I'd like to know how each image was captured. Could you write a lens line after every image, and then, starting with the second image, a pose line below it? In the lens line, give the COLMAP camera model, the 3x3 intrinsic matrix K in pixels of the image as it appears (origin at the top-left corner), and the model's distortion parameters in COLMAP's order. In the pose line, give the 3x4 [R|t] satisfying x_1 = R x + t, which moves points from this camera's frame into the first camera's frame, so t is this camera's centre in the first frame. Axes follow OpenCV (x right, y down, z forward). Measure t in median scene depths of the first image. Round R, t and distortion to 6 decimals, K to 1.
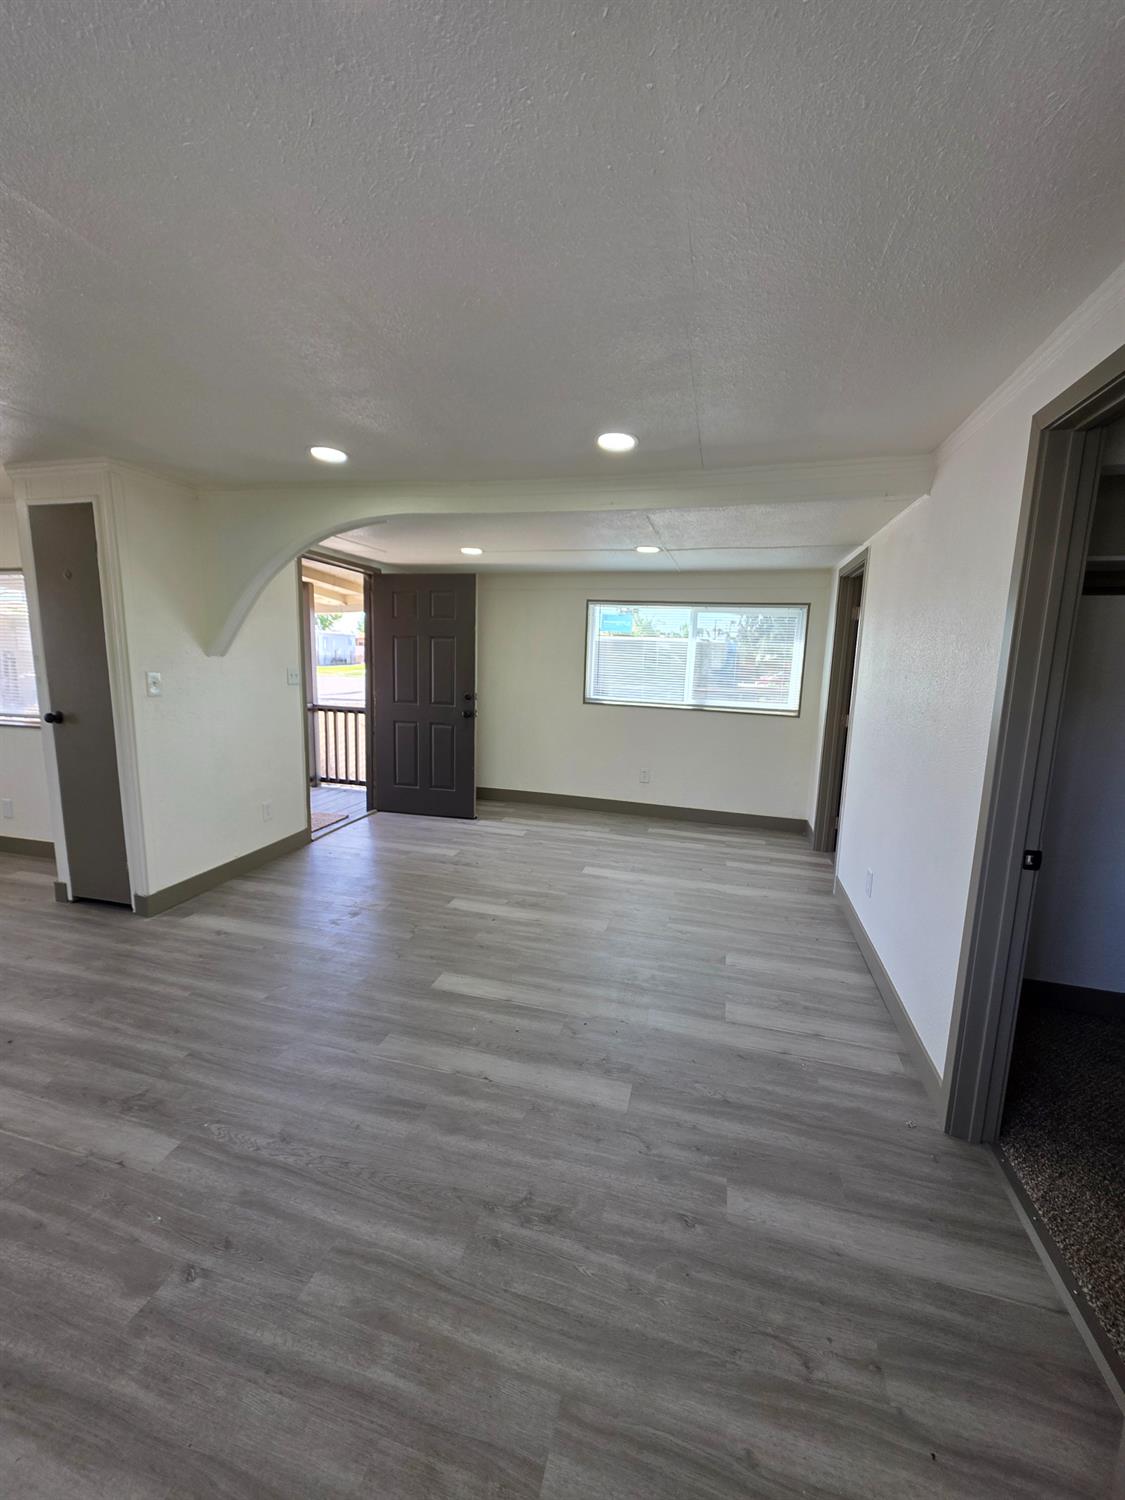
lens RADIAL K [[606.2, 0, 560.2], [0, 606.2, 744.1], [0, 0, 1]] dist [-0.003136, 0.003275]
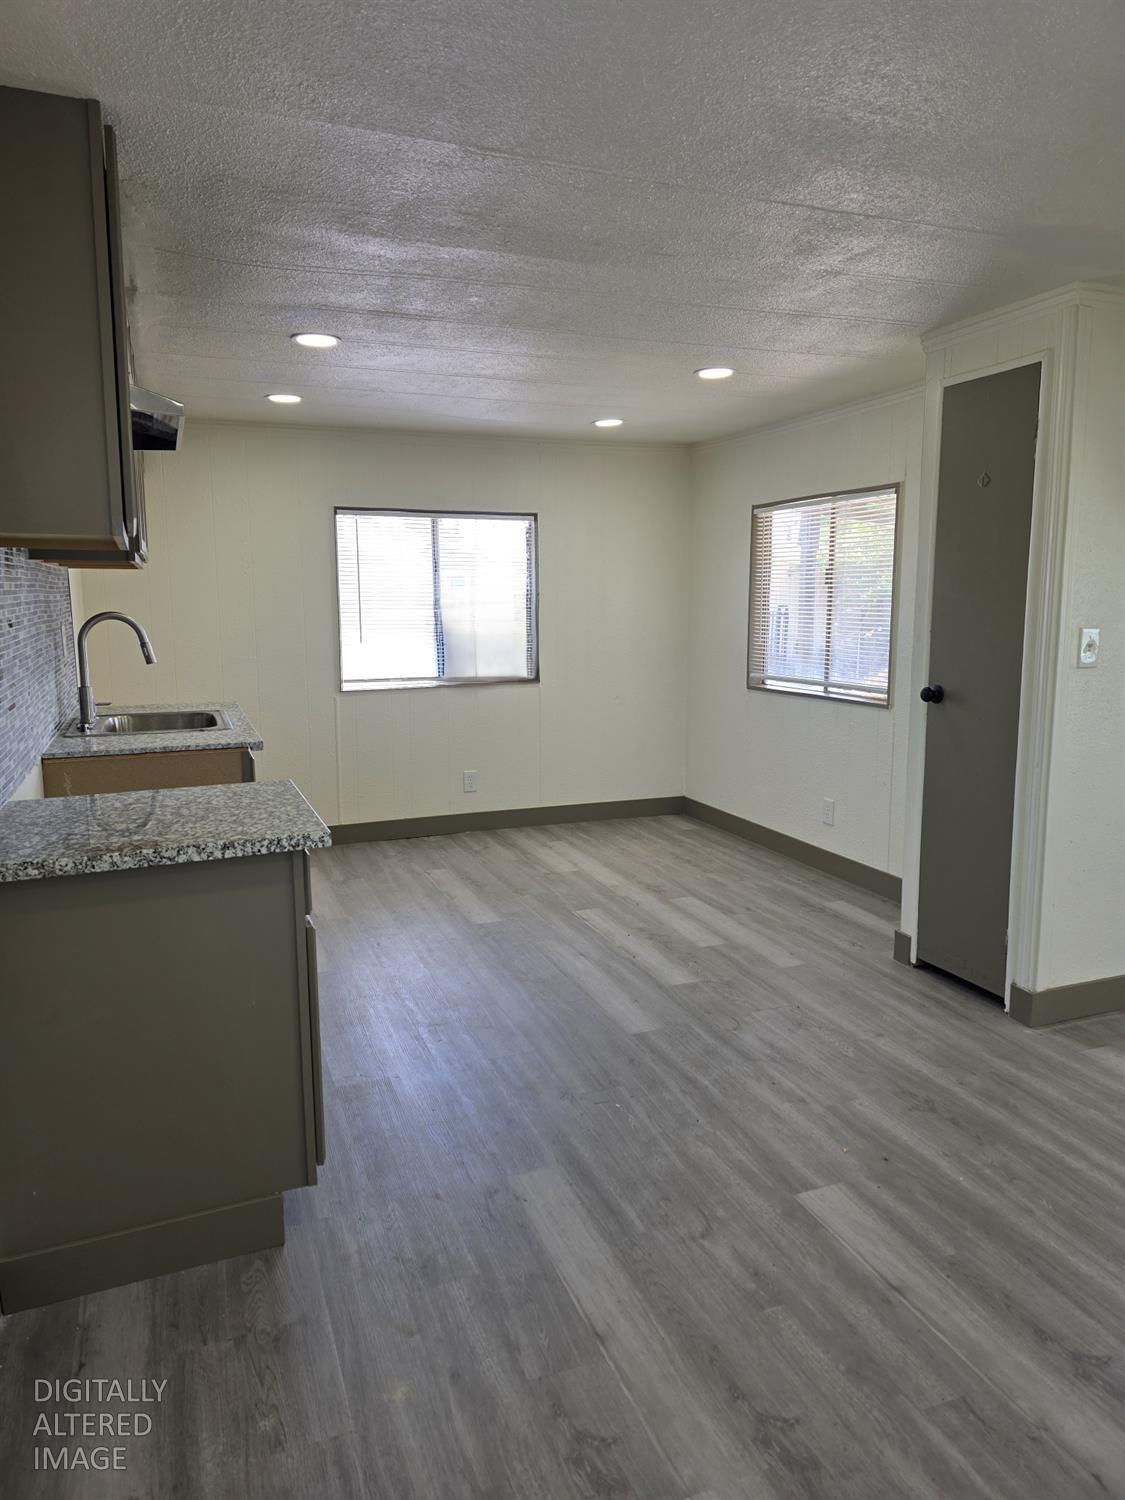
lens RADIAL K [[1003.8, 0, 557.0], [0, 1003.8, 722.4], [0, 0, 1]] dist [0.067537, -0.063344]
pose [[0.594697, 0.078453, -0.800113, -0.177938], [-0.102920, 0.994468, 0.021013, 0.007826], [0.797335, 0.069851, 0.599481, -0.020446]]
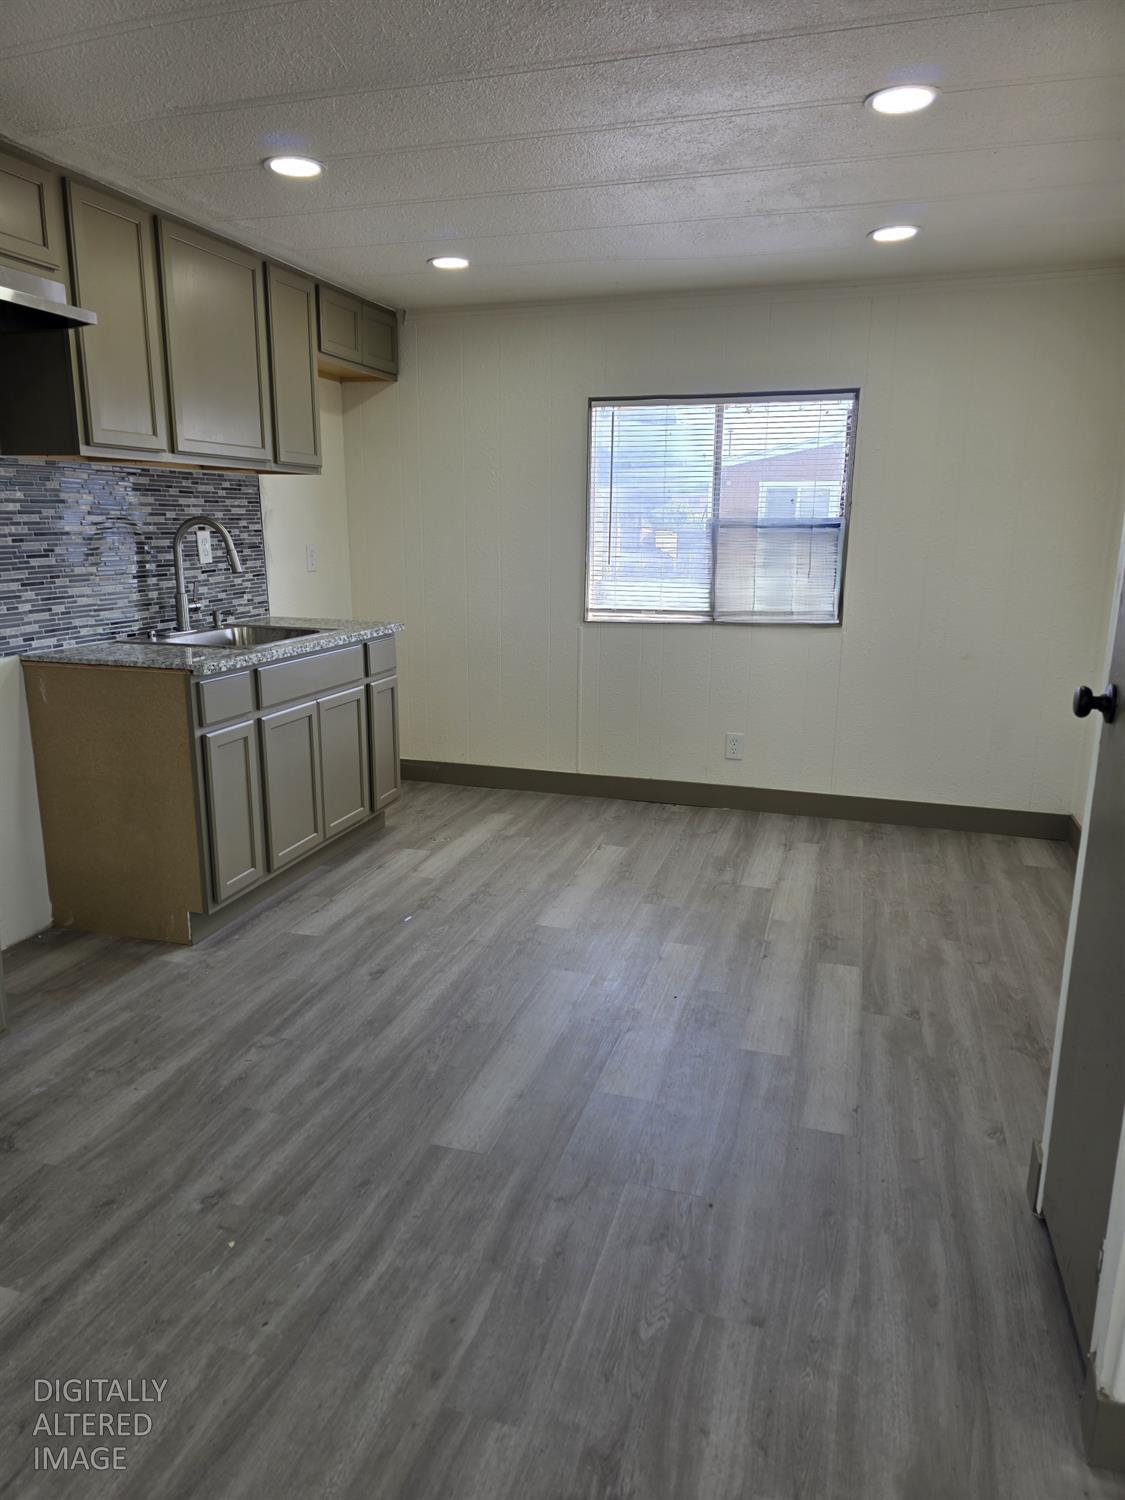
lens RADIAL K [[1003.8, 0, 552.2], [0, 1003.8, 749.8], [0, 0, 1]] dist [0.067537, -0.063344]
pose [[-0.029173, 0.201980, -0.978955, -0.305900], [-0.156295, 0.966404, 0.204048, -0.090714], [0.987280, 0.158958, 0.003376, 0.762370]]
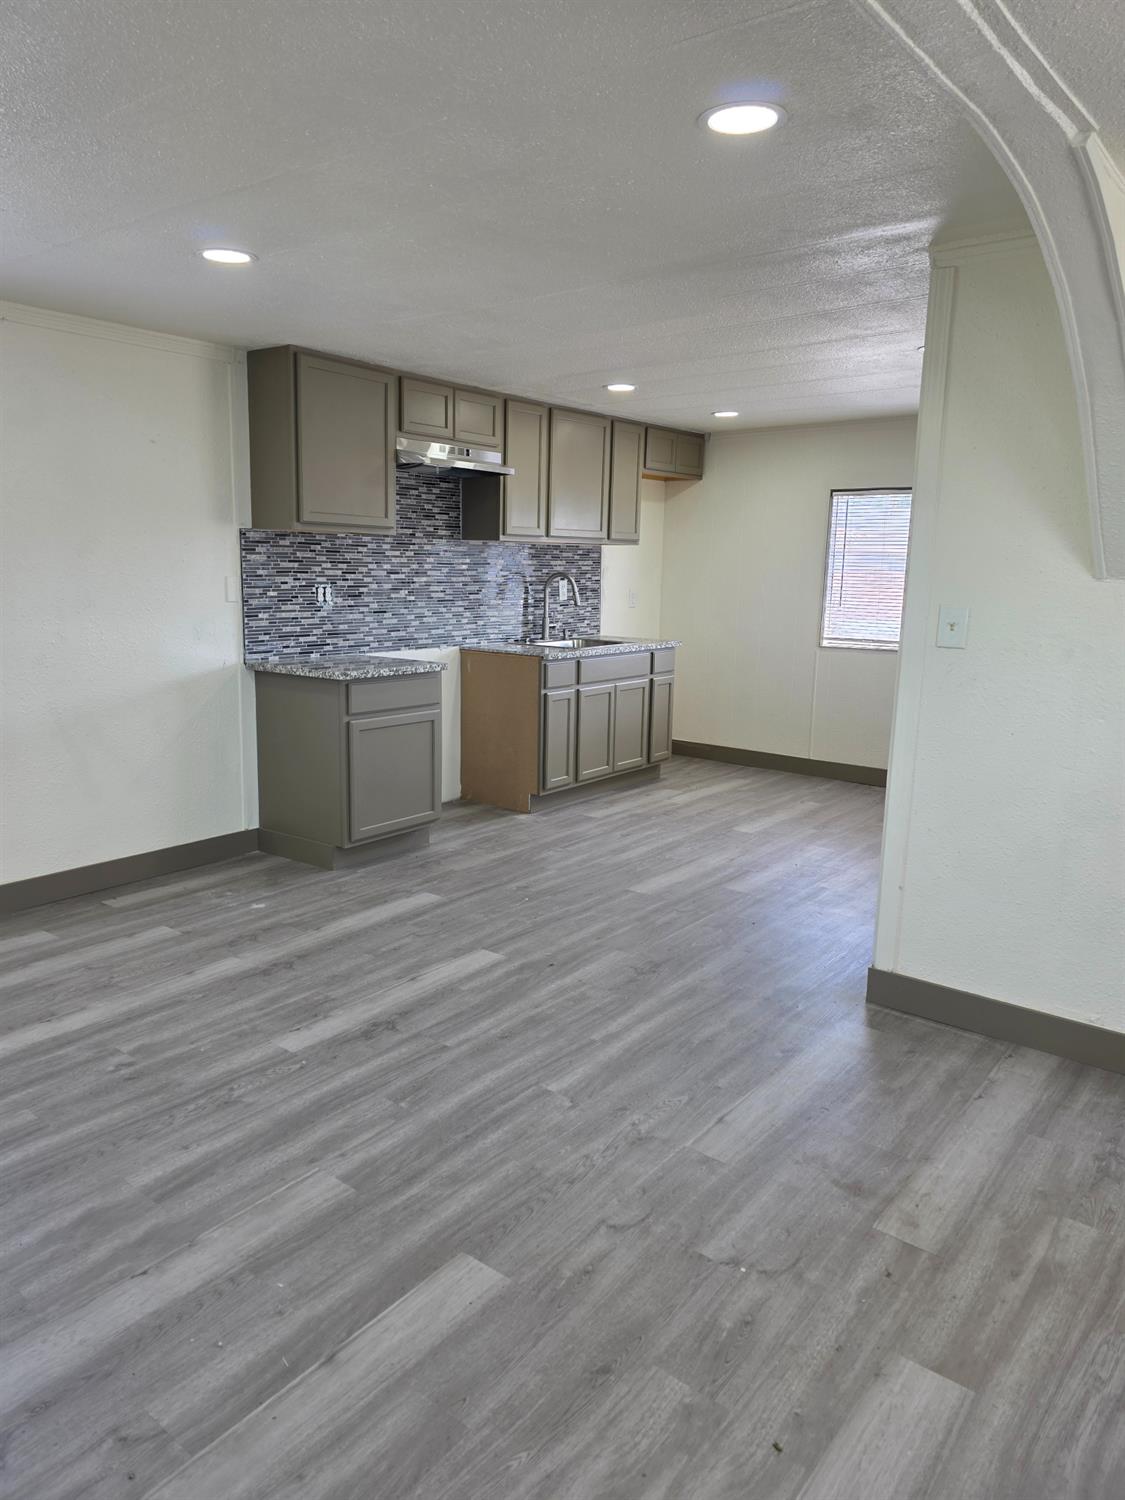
lens RADIAL K [[1003.8, 0, 547.9], [0, 1003.8, 735.5], [0, 0, 1]] dist [0.067537, -0.063344]
pose [[-0.393936, 0.127956, -0.910188, 0.380301], [-0.162741, 0.964907, 0.206084, -0.144565], [0.904616, 0.229308, -0.359288, 1.097223]]
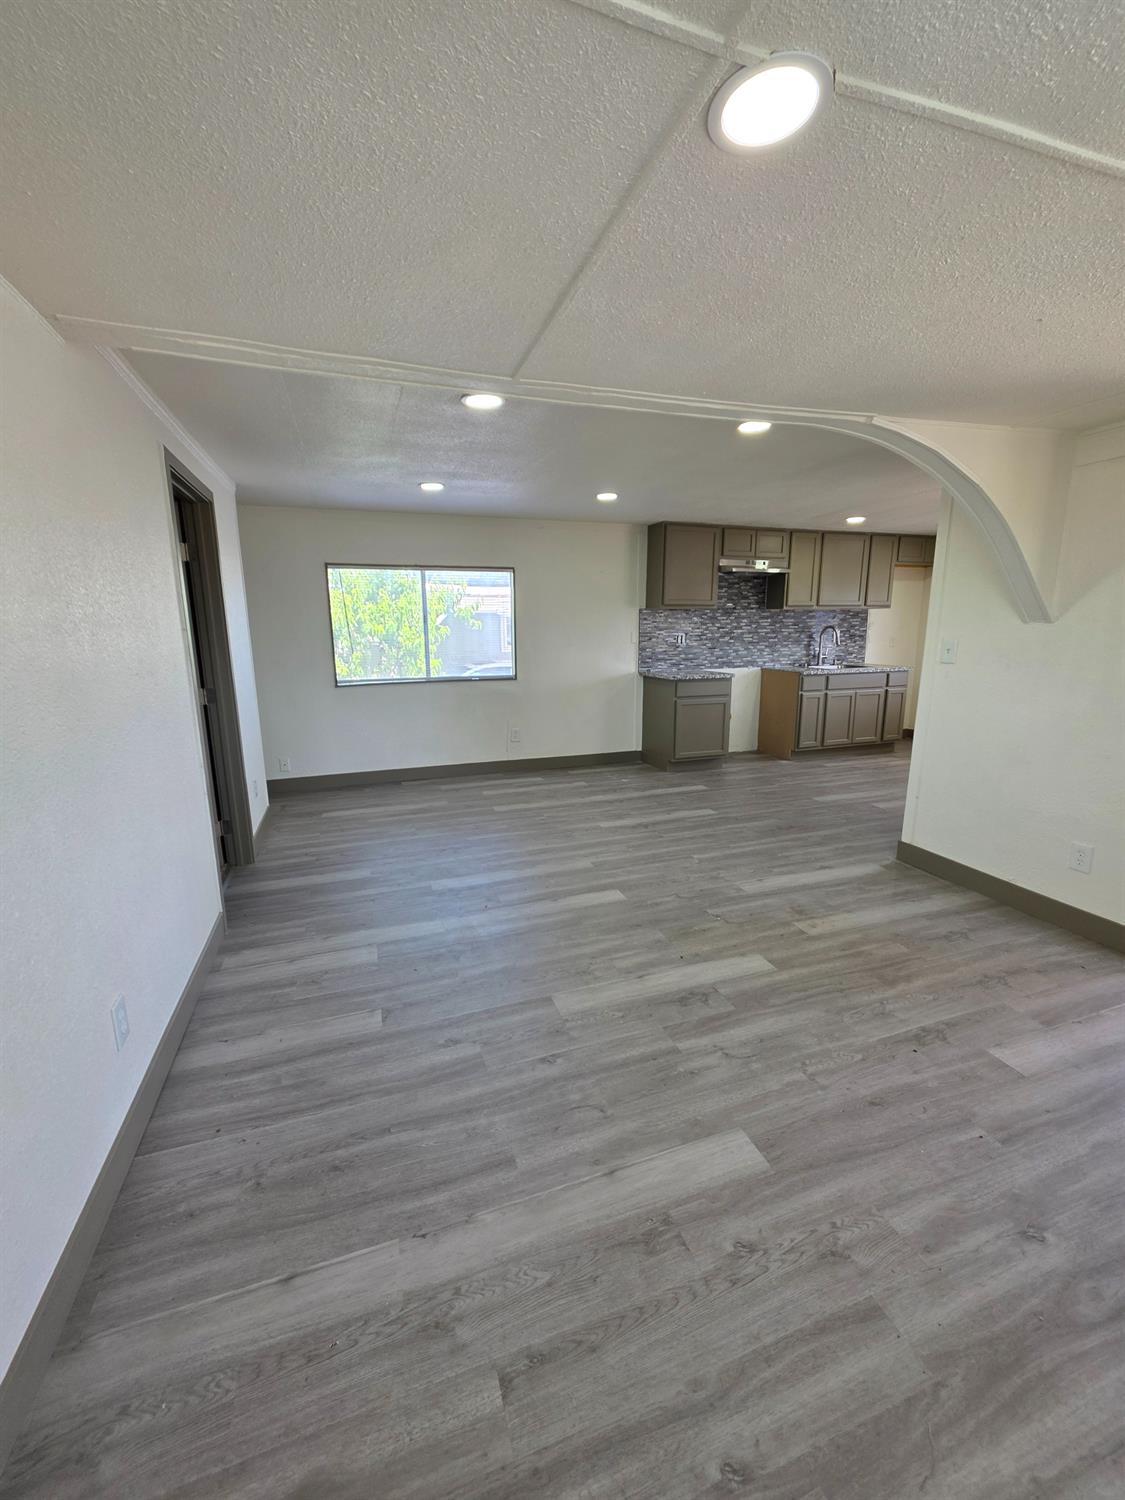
lens RADIAL K [[606.2, 0, 564.7], [0, 606.2, 742.3], [0, 0, 1]] dist [-0.003136, 0.003275]
pose [[-0.827377, 0.093093, -0.553878, 0.463330], [-0.093427, 0.949616, 0.299167, -0.211209], [0.553822, 0.299271, -0.776993, 1.583886]]
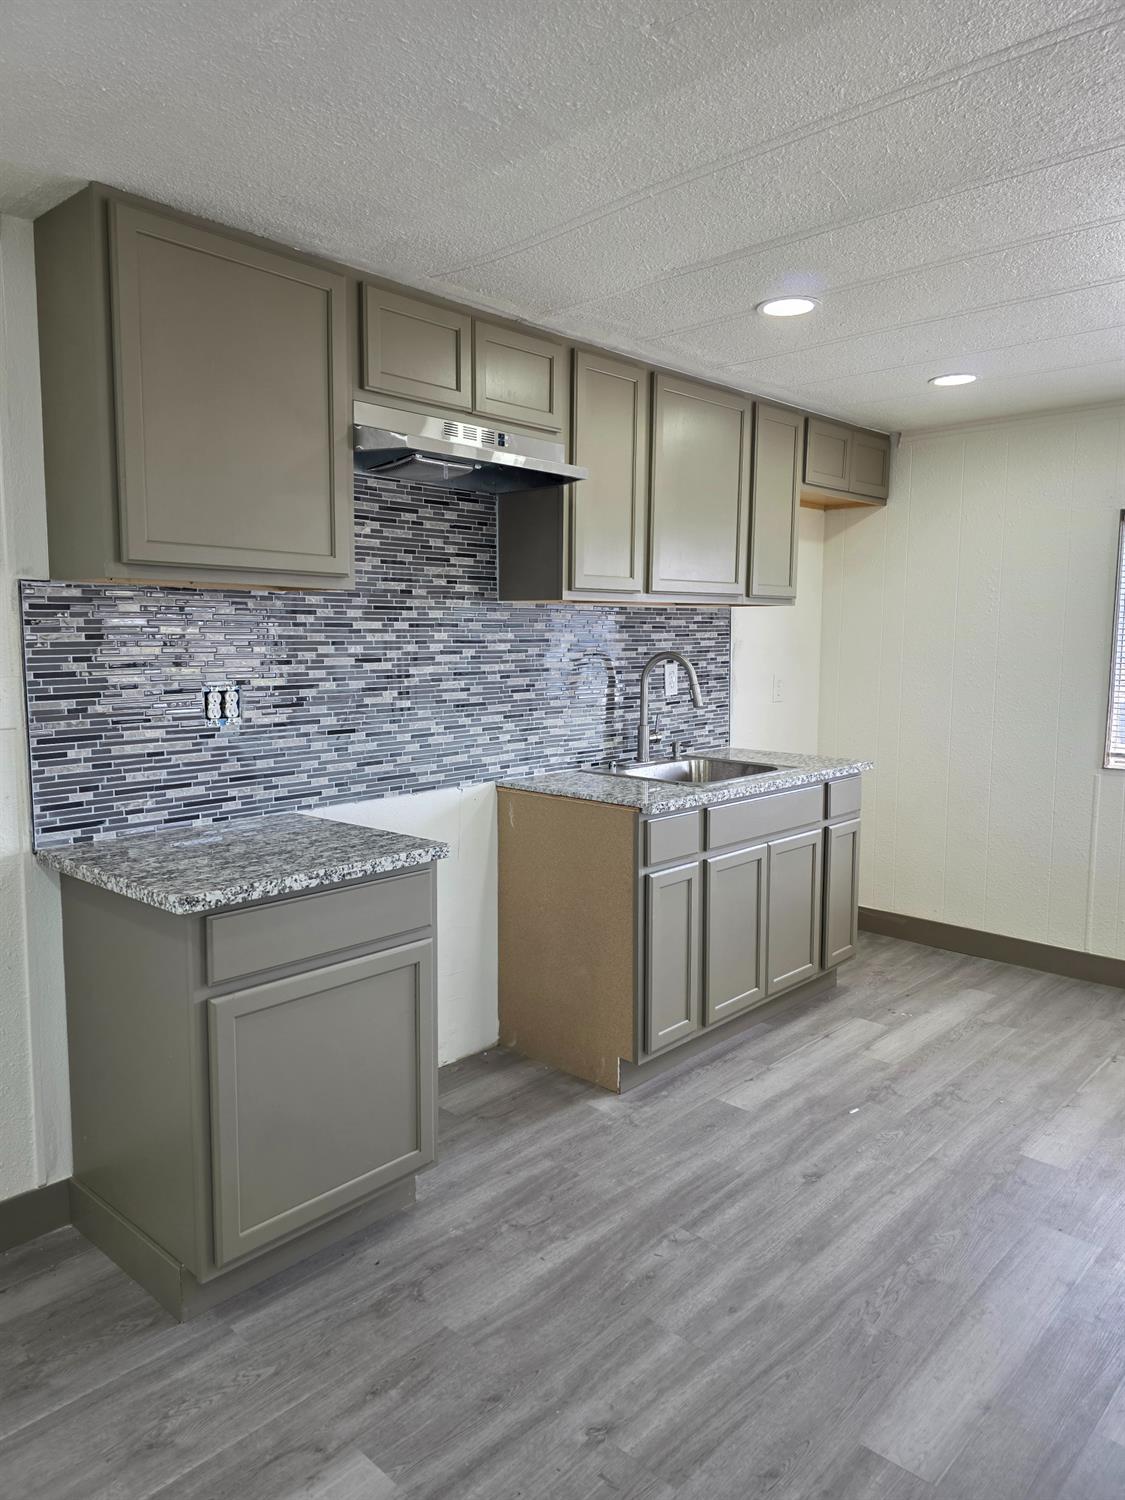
lens RADIAL K [[1003.8, 0, 547.4], [0, 1003.8, 741.5], [0, 0, 1]] dist [0.067537, -0.063344]
pose [[-0.475247, 0.073343, -0.876790, -0.396418], [-0.142845, 0.976867, 0.159140, -0.113882], [0.868180, 0.200876, -0.453776, 0.752358]]
